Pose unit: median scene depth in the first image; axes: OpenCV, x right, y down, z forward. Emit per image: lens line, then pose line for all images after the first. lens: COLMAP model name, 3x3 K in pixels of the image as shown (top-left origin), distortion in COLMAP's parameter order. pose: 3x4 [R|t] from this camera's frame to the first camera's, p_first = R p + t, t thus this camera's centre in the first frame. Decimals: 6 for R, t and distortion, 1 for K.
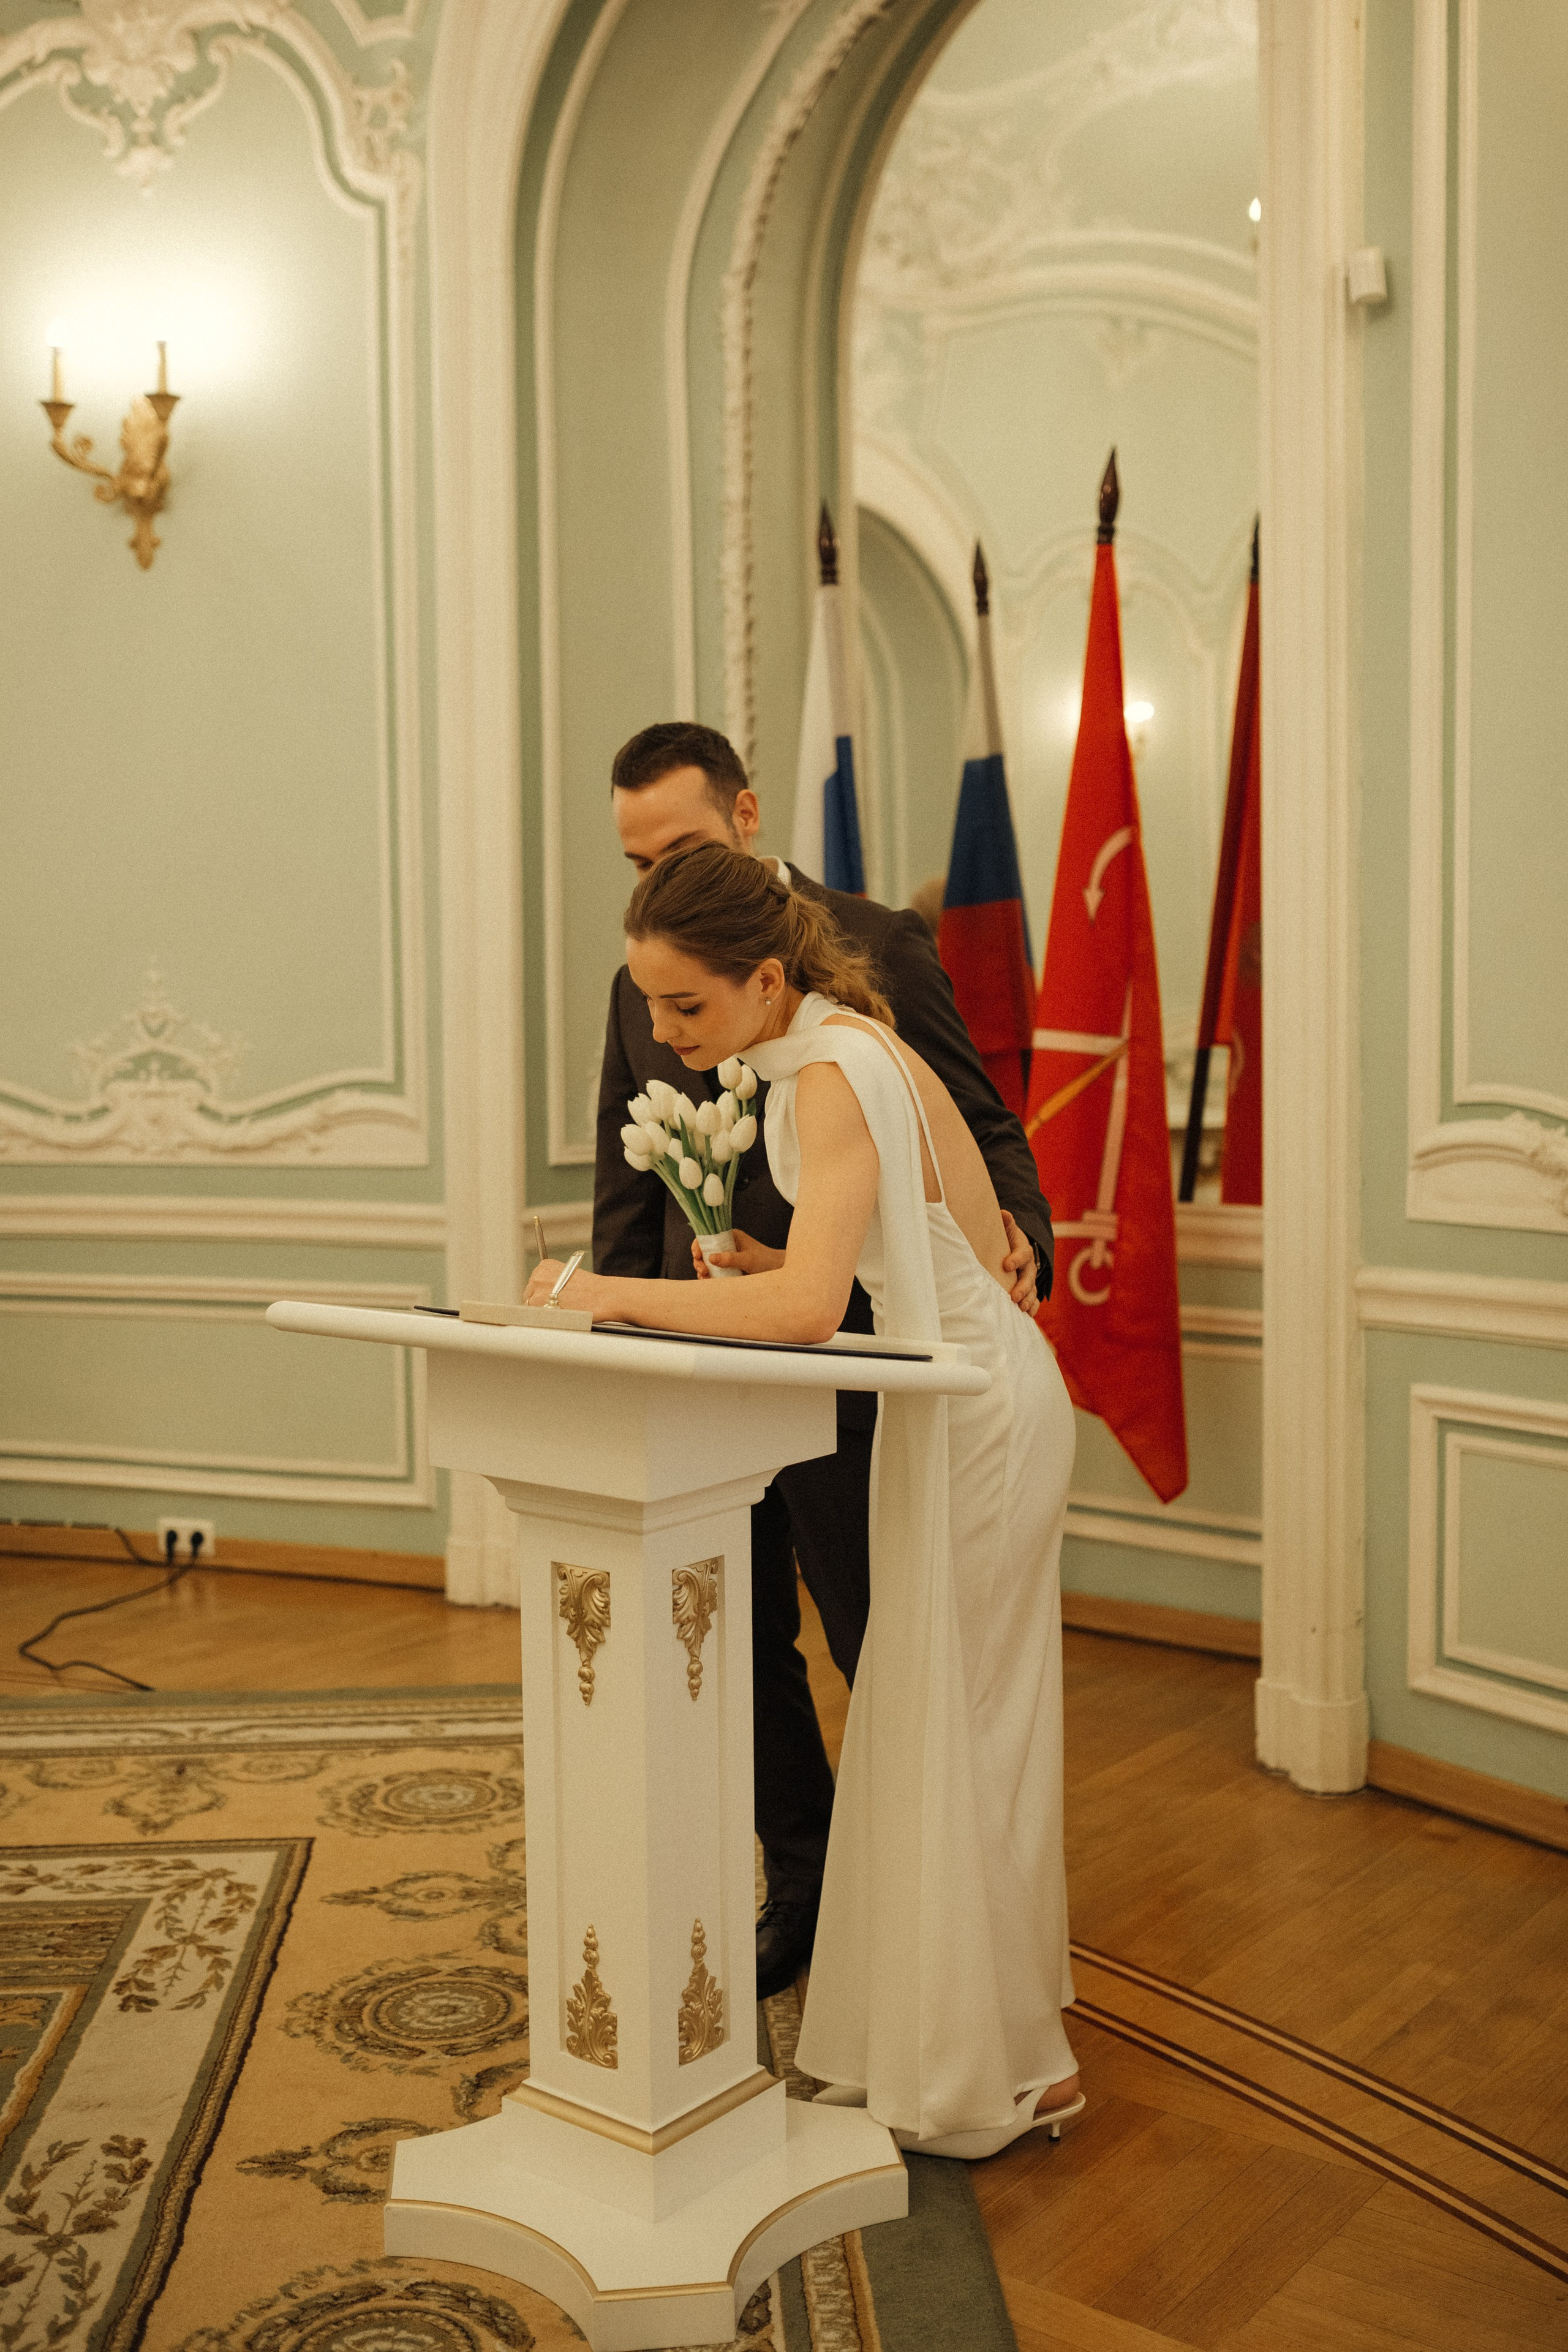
lens RADIAL K [[2253.2, 0, 792.2], [0, 2253.2, 1179.3], [0, 0, 1]] dist [-0.039360, 0.015772]
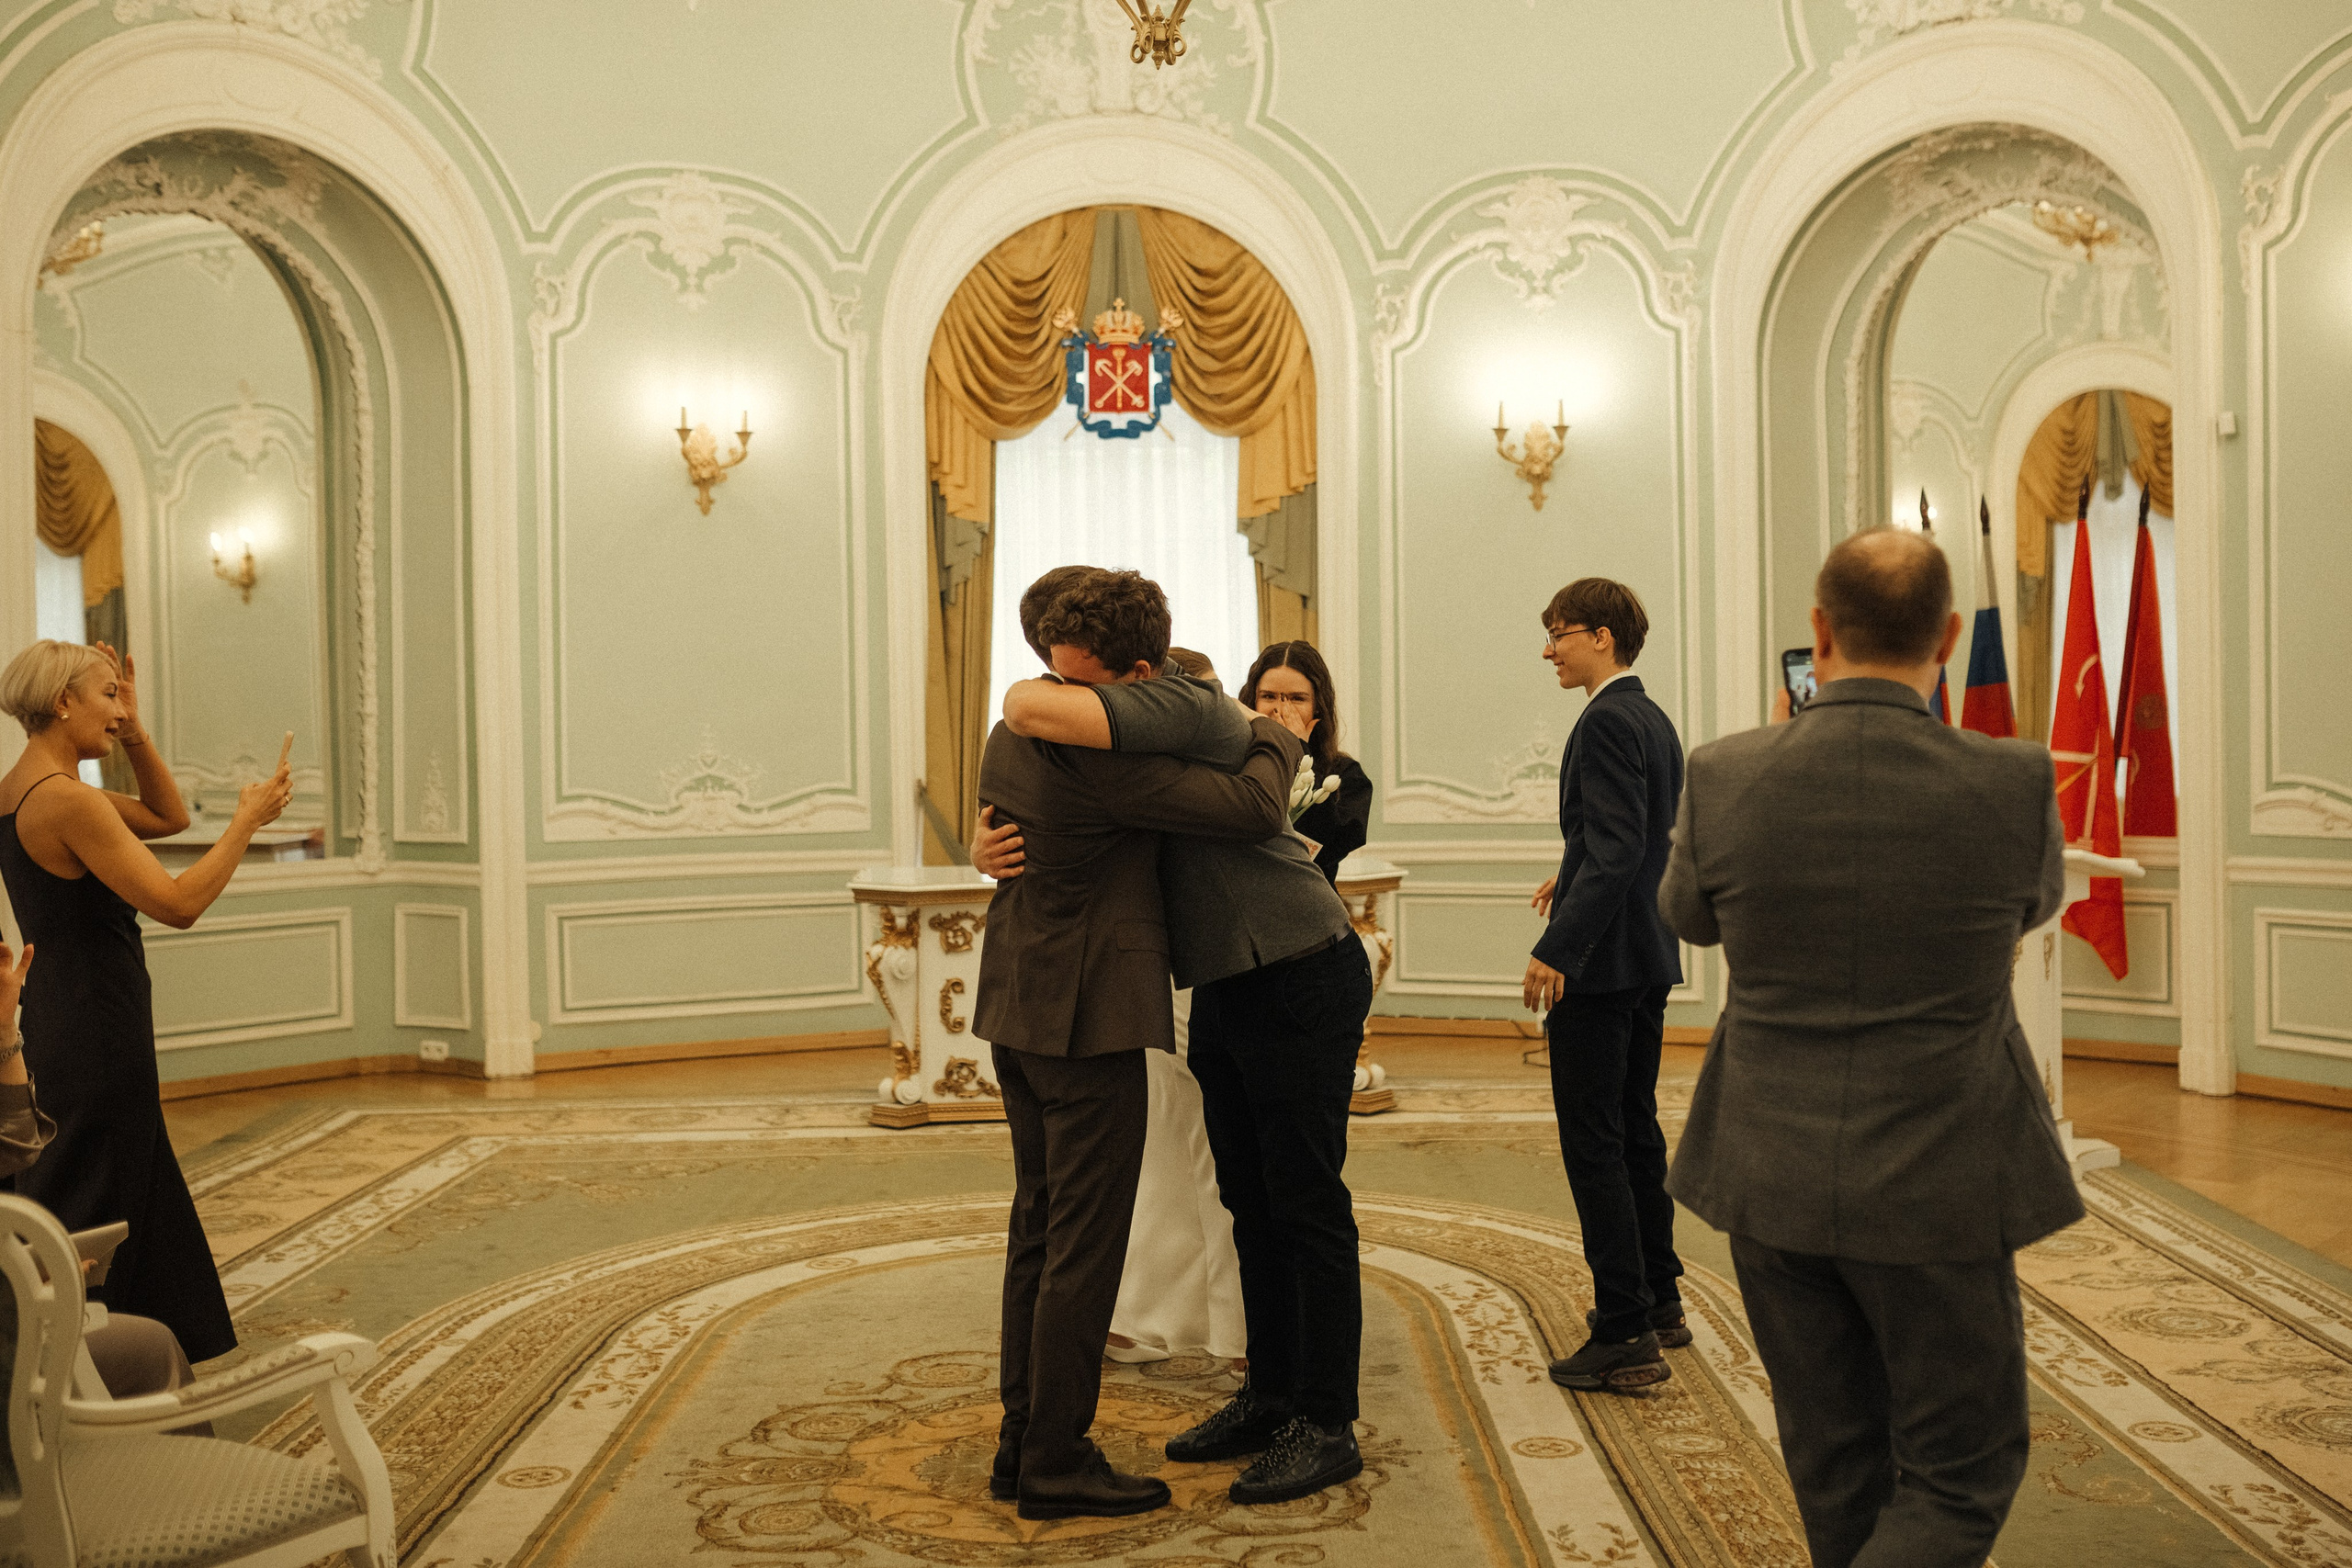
lens RADIAL K [[2330.1, 0, 1213.2], [0, 2330.1, 778.9], [0, 0, 1]] dist [-0.071363, 0.105279]
pose [[0.997847, -0.003940, -0.065472, -0.481397], [0.000603, 0.998703, -0.050917, 0.062146], [0.065588, 0.050768, 0.996554, -1.081426]]
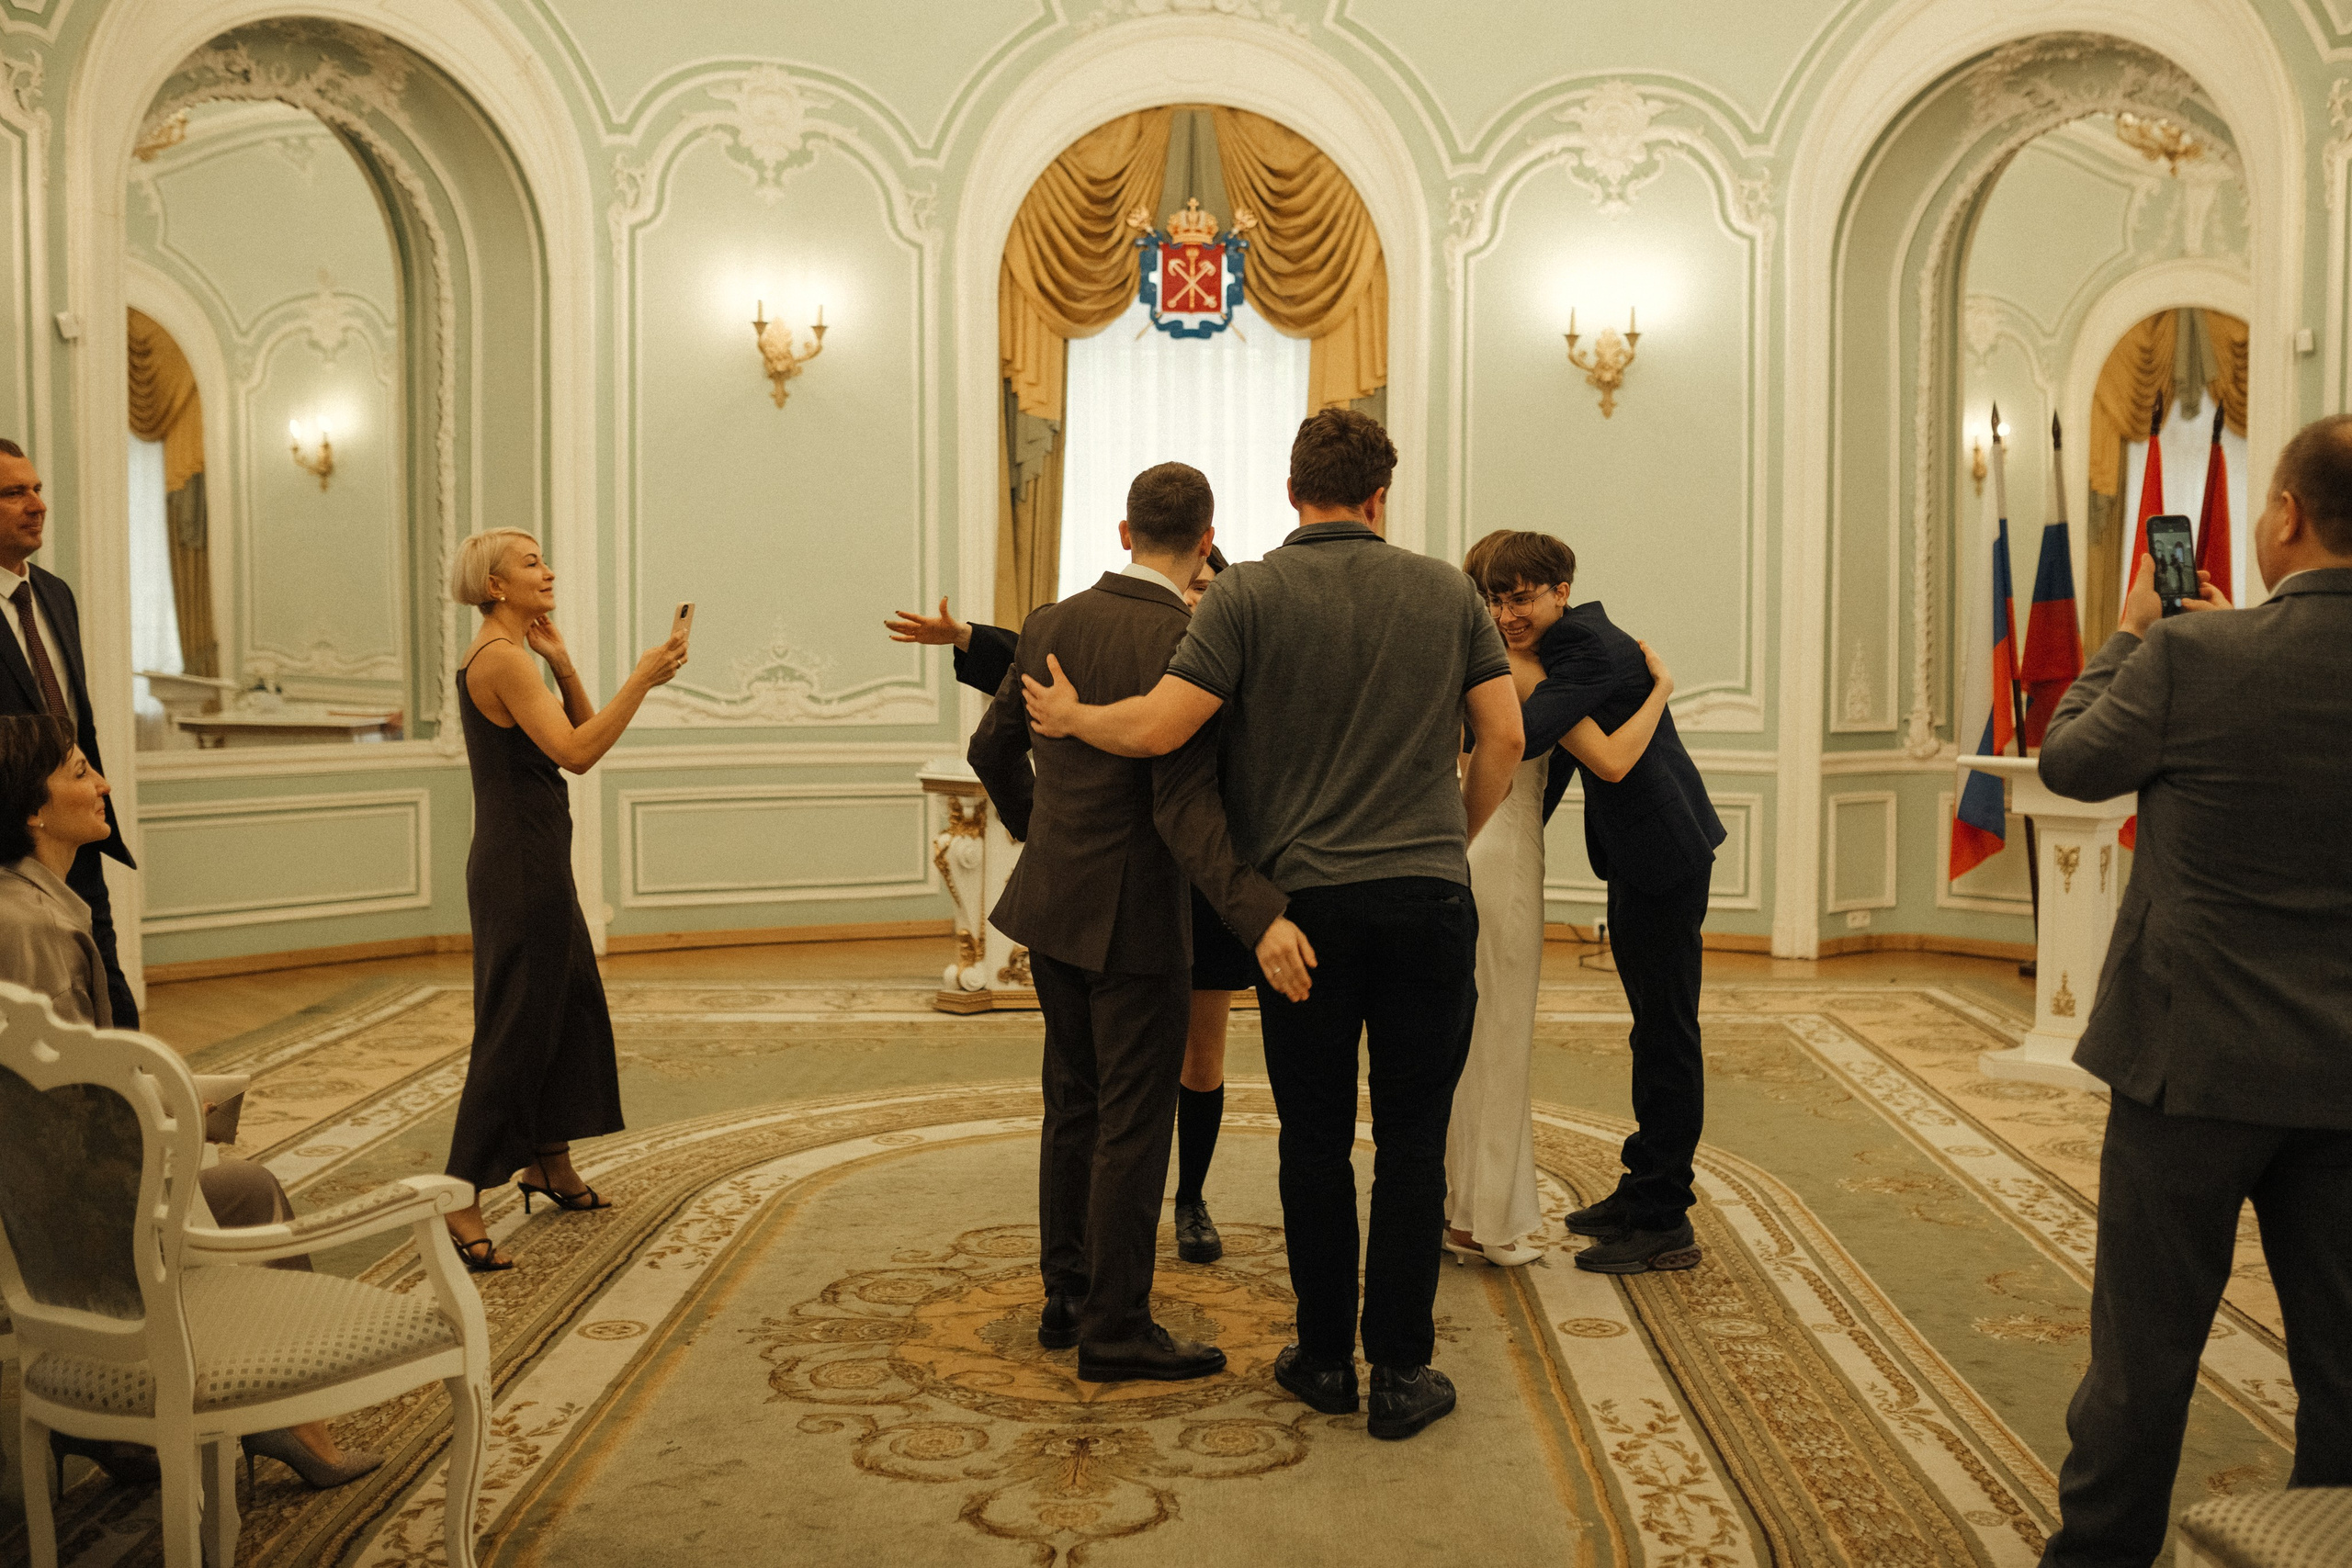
lens RADIAL K [[2332.8, 0, 1211.1], [0, 2332.8, 776.7], [0, 0, 1]] dist [-0.073440, 0.111607]
pose [[0.995607, 0.019134, -0.091650, -0.483242], [-0.020381, 0.999712, -0.012689, 0.072683], [0.091381, 0.014501, 0.995710, -1.105933]]
